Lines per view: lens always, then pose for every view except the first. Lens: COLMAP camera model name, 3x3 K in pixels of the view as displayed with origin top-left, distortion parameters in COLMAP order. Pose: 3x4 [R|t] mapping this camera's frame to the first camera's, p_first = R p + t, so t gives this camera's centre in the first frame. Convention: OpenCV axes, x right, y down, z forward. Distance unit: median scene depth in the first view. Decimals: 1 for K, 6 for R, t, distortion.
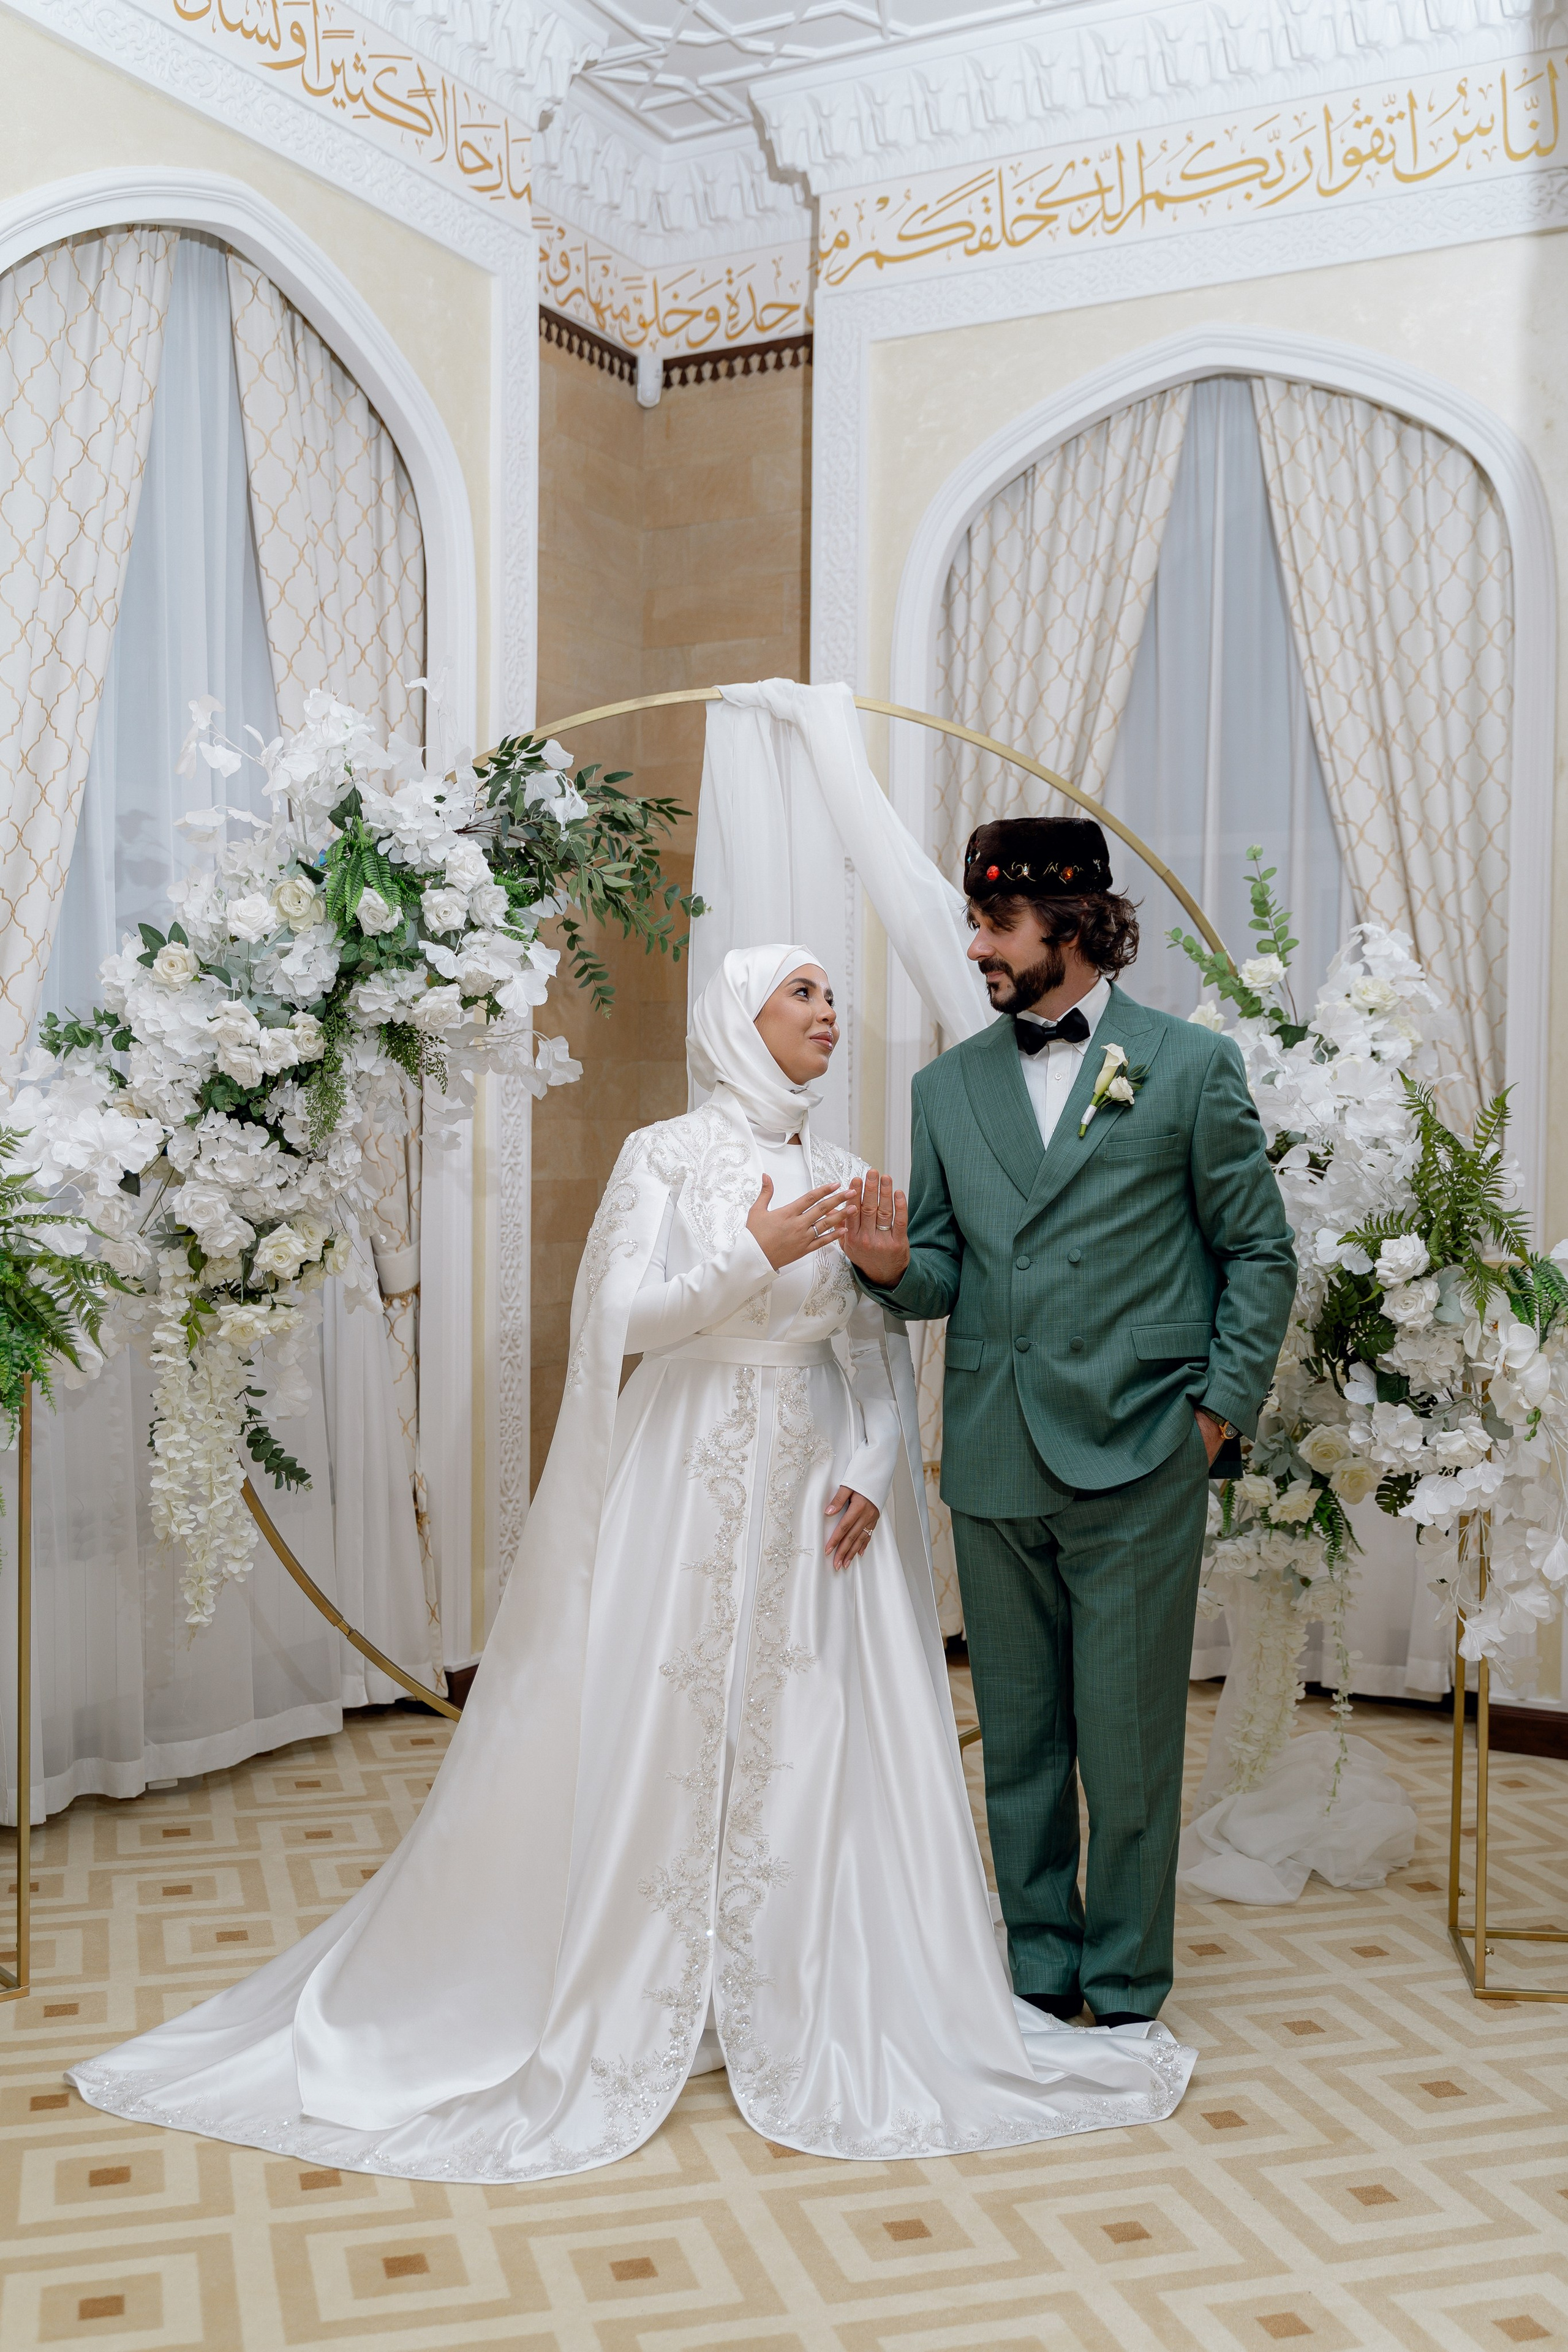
lens RADIAL K [[2346.9, 0, 782.8], [0, 2346.9, 1190.7], [0, 0, 1]] dist [0.004468, -0.020457]
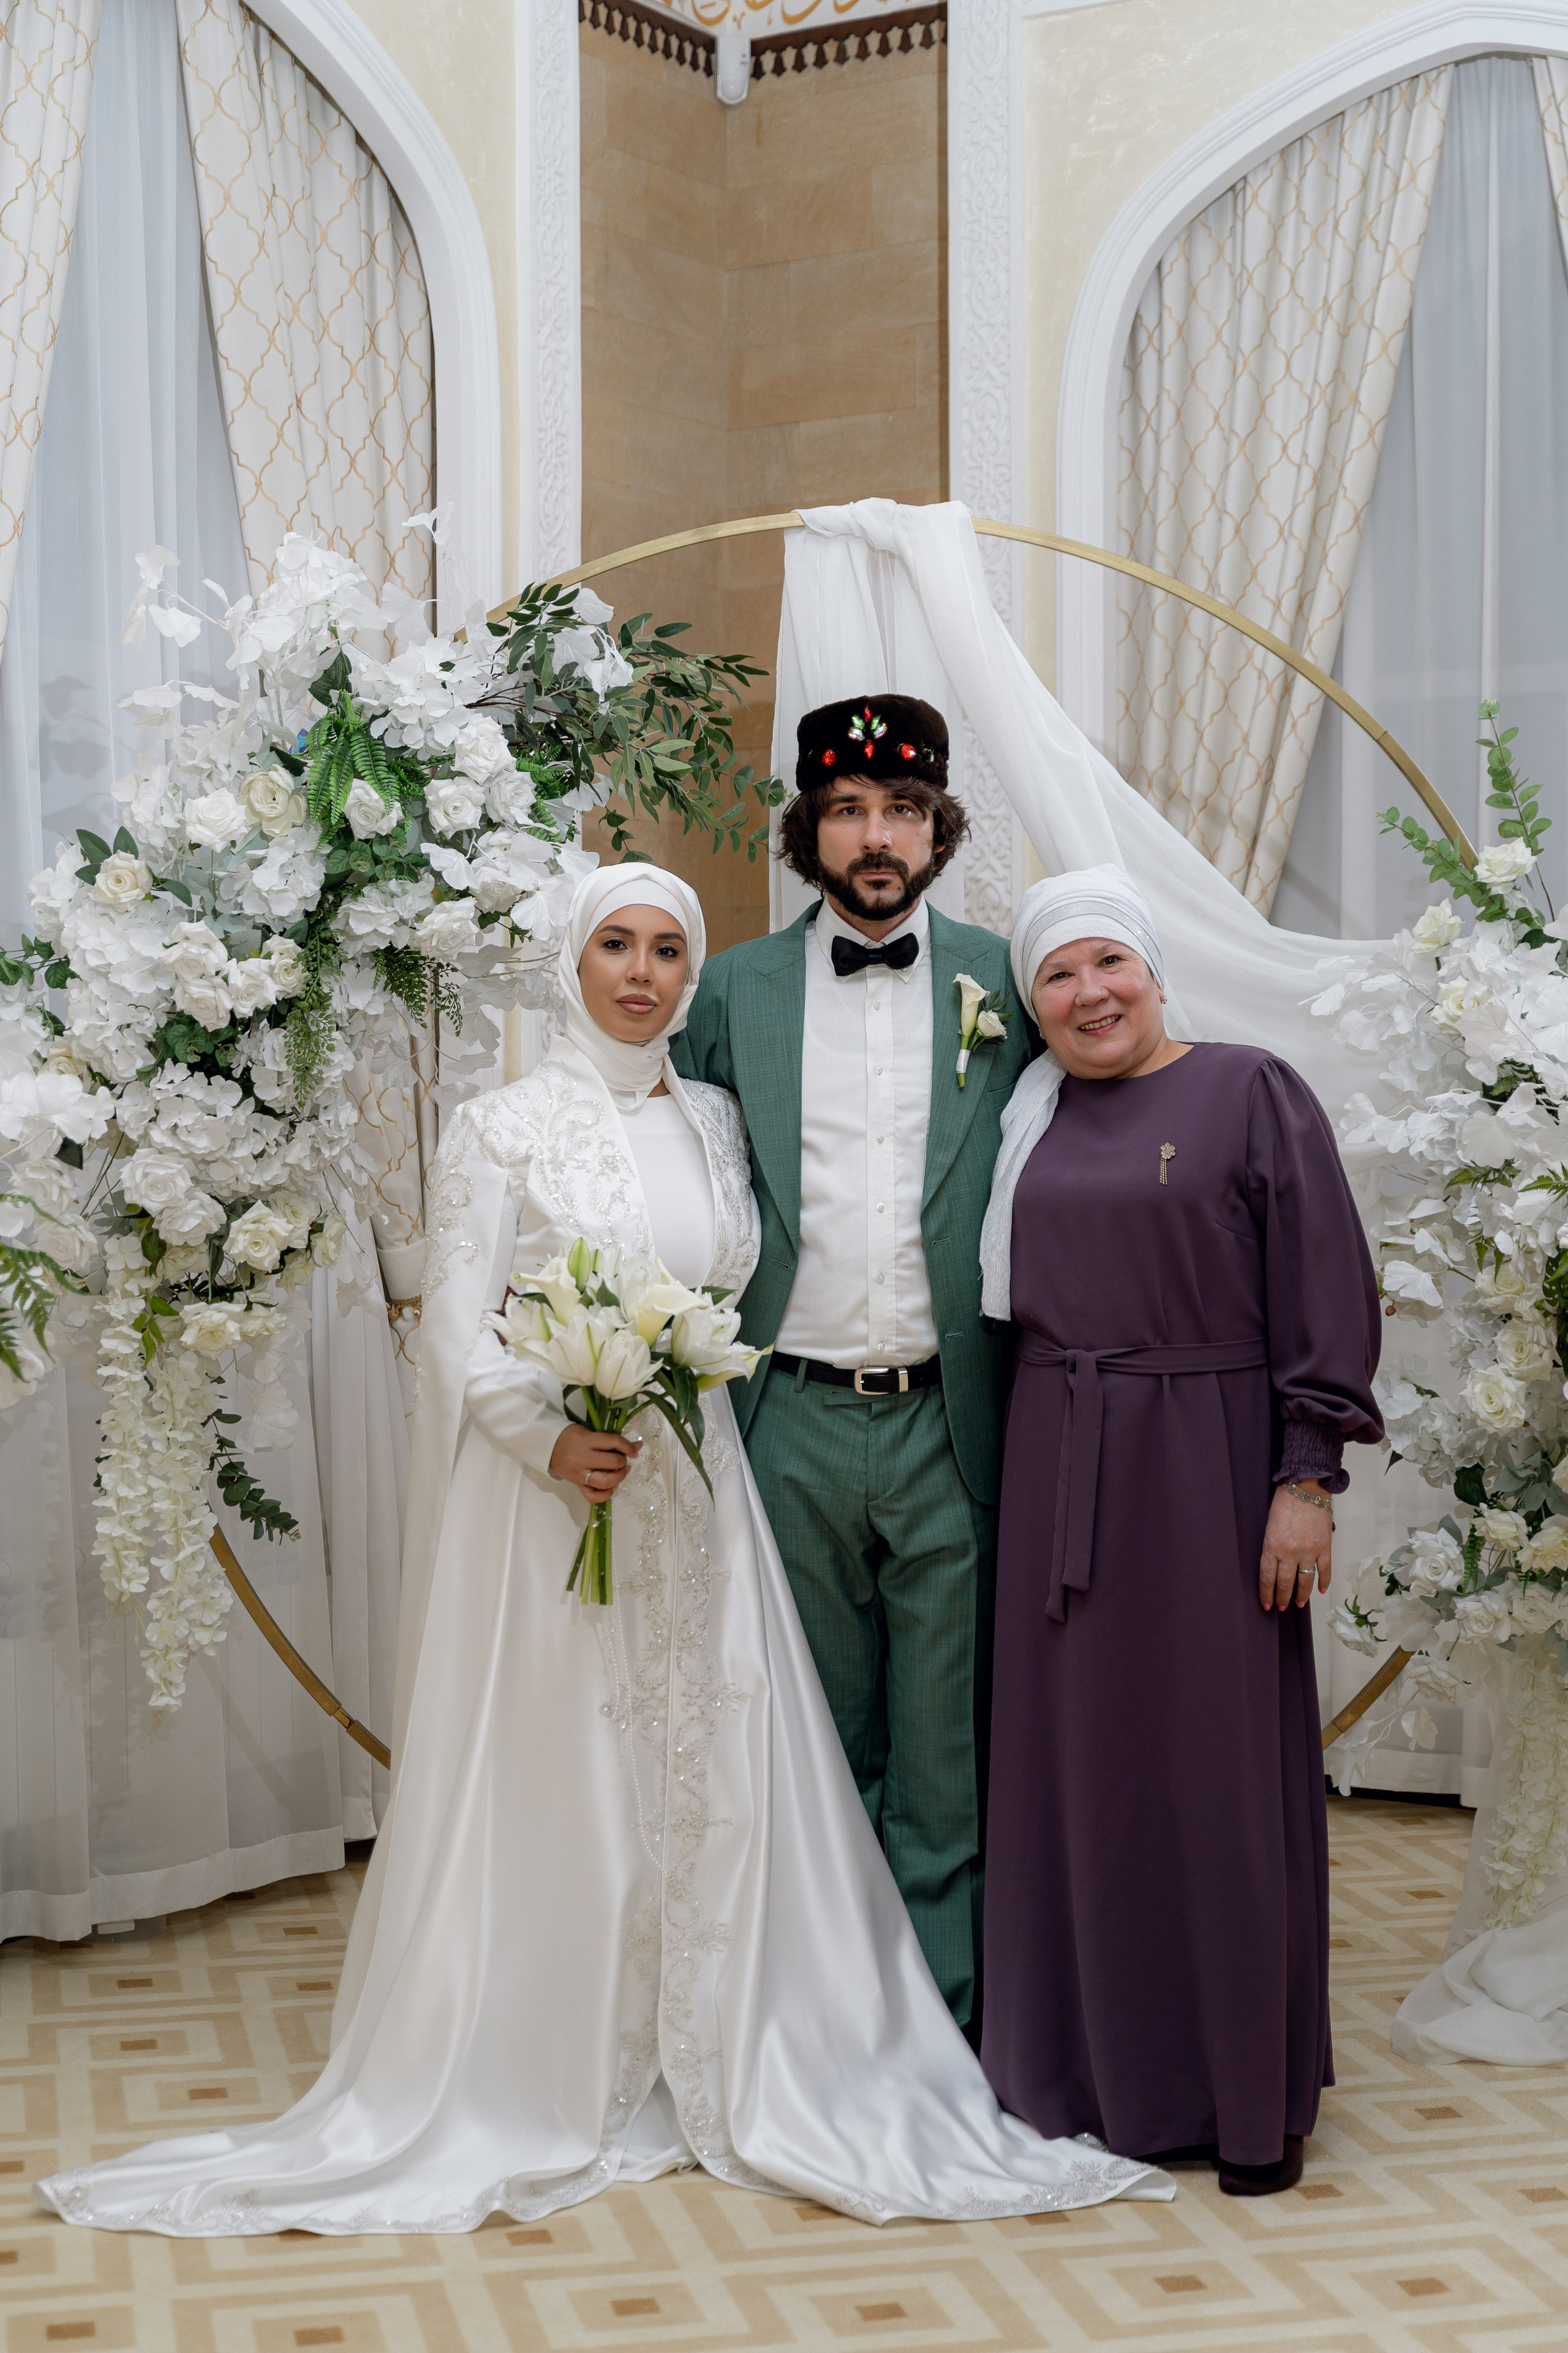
lens RADIAL K [[3432.6, 0, 774.7], [0, 3432.6, 1173.6], [0, 0, 1]] dist [0.004329, -0.085380]
pose [[0.998100, -0.013123, -0.060194, 0.028603], [0.013173, 0.999913, 0.000426, 0.005591], [0.060183, -0.001218, 0.998187, -0.136292]]
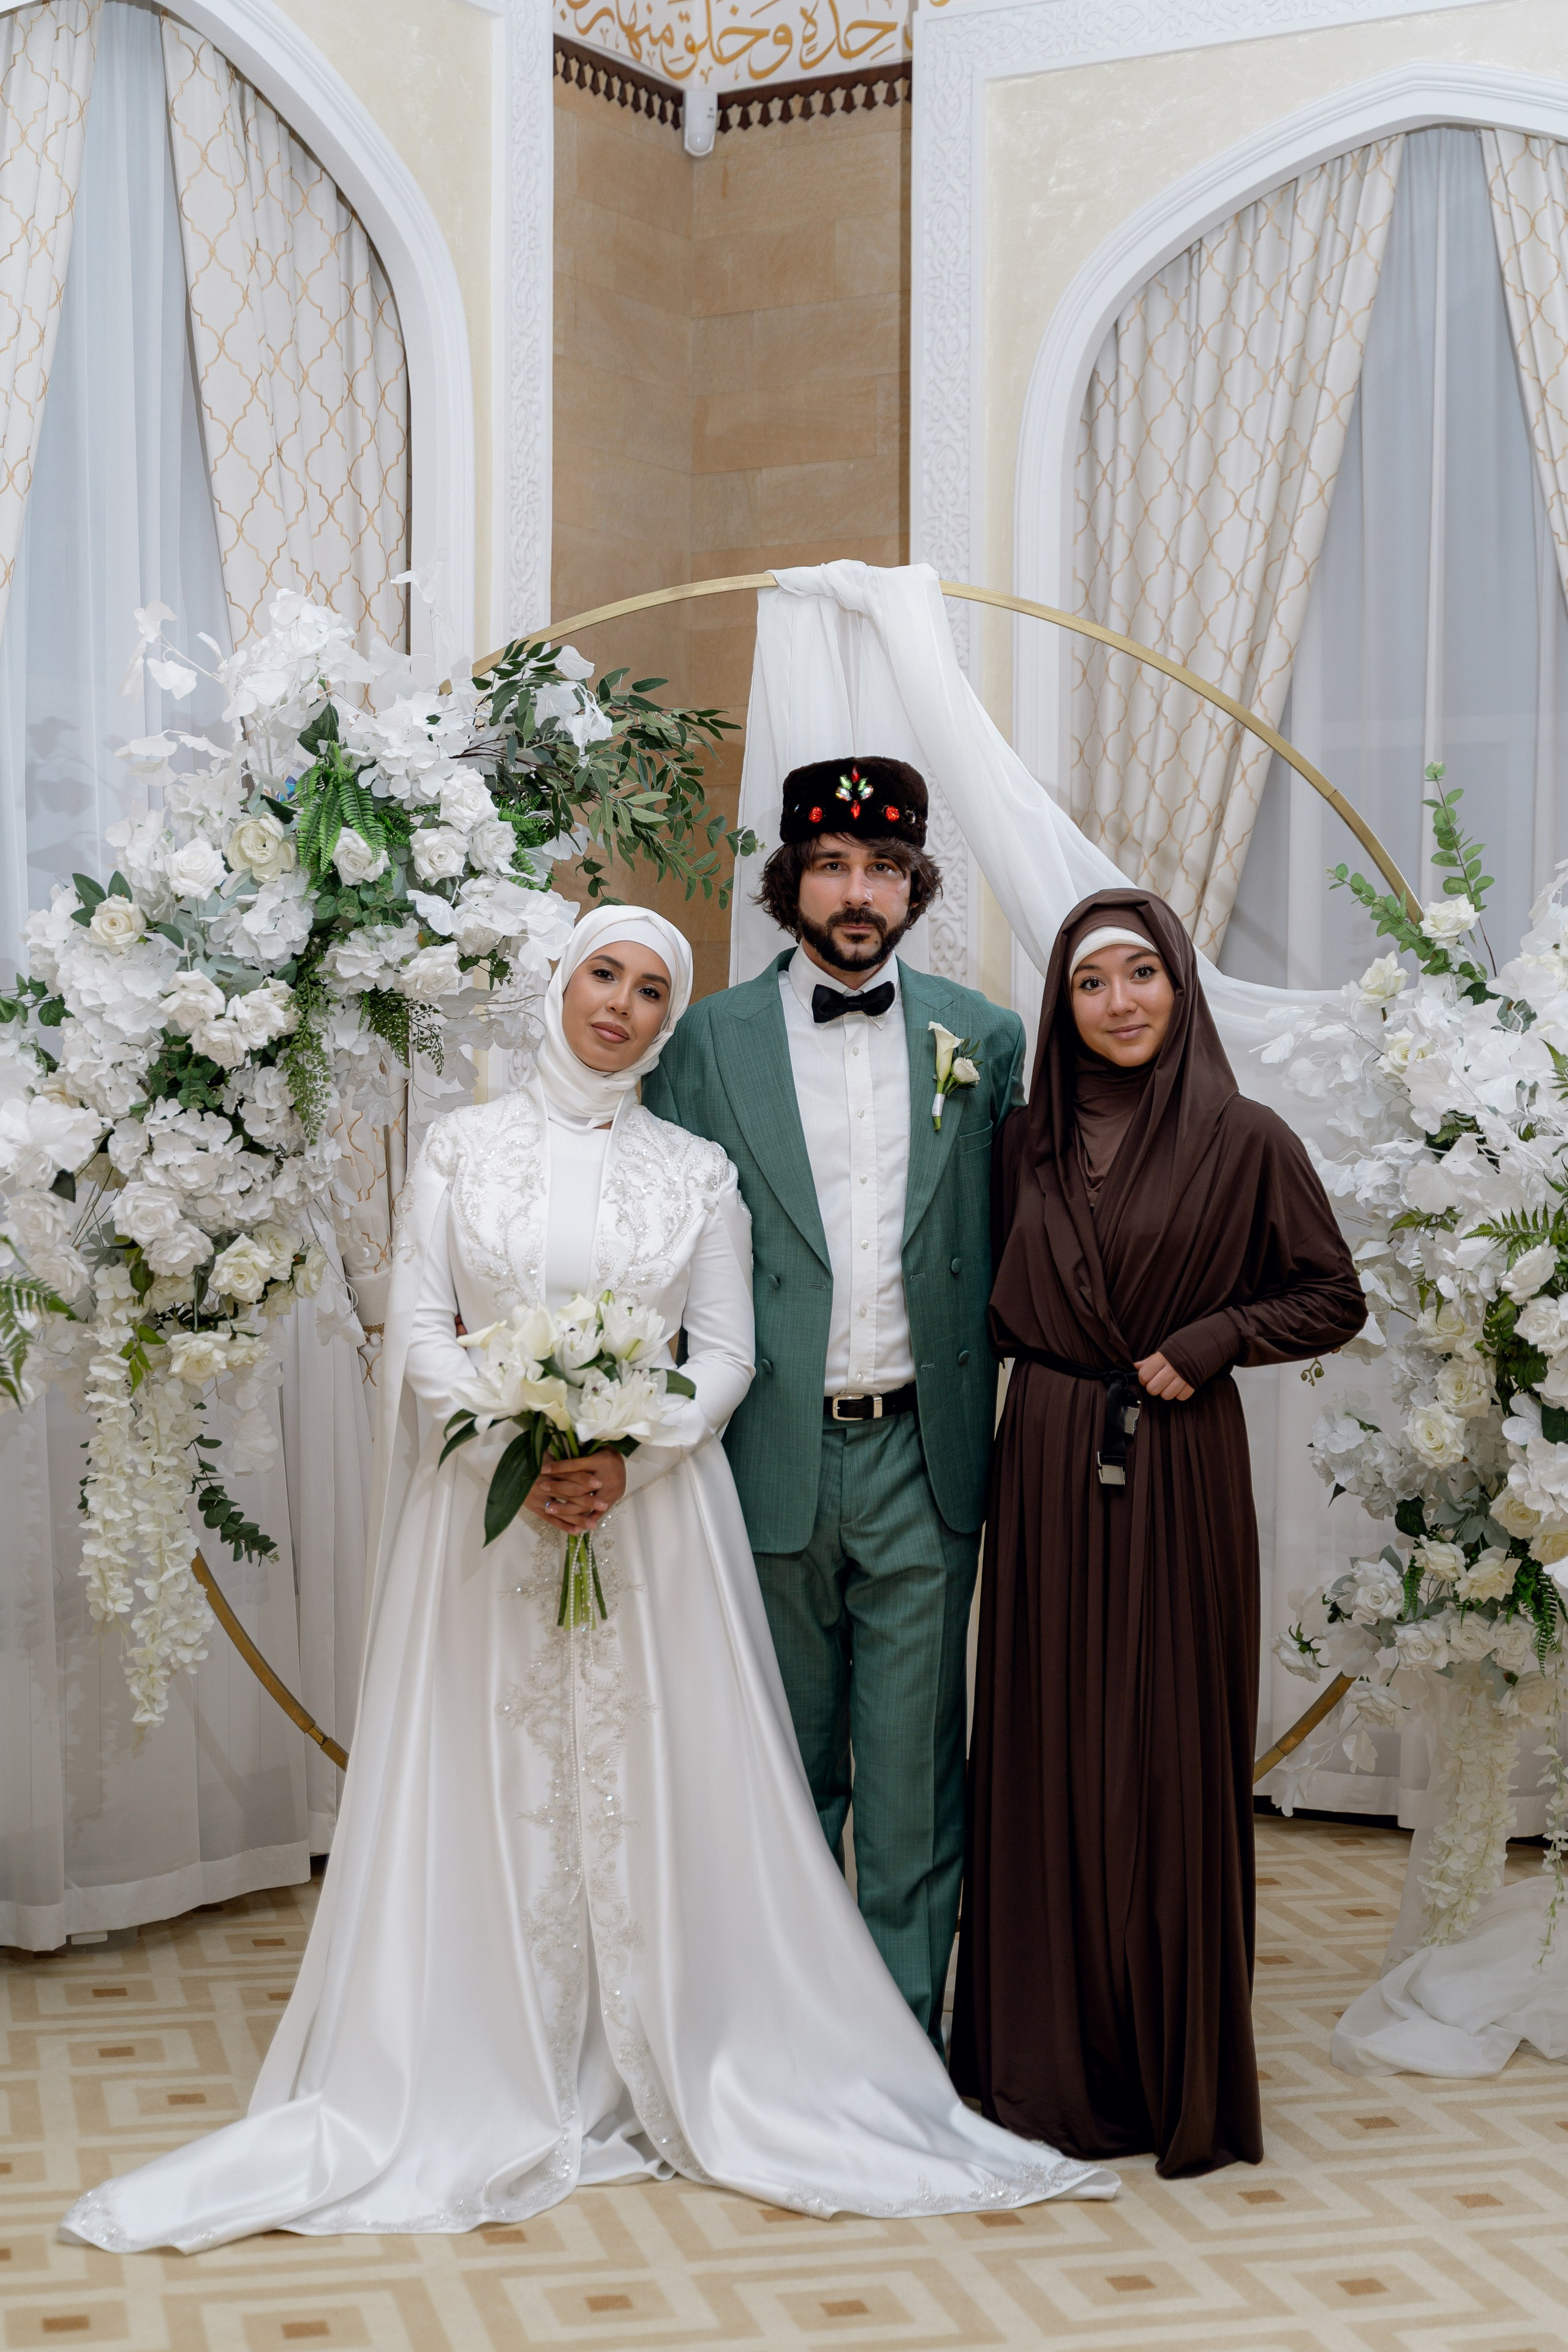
lens RADIAL K [[3431.4, 0, 774.7], [0, 3431.4, 1173.1], [0, 0, 1]] dist [0.004329, -0.085380]
pose [[0.999102, -0.004260, -0.042160, 0.021018], [0.004056, 0.999980, -0.004908, -0.000746], [0.042180, 0.004733, 0.999099, -0.173252]]
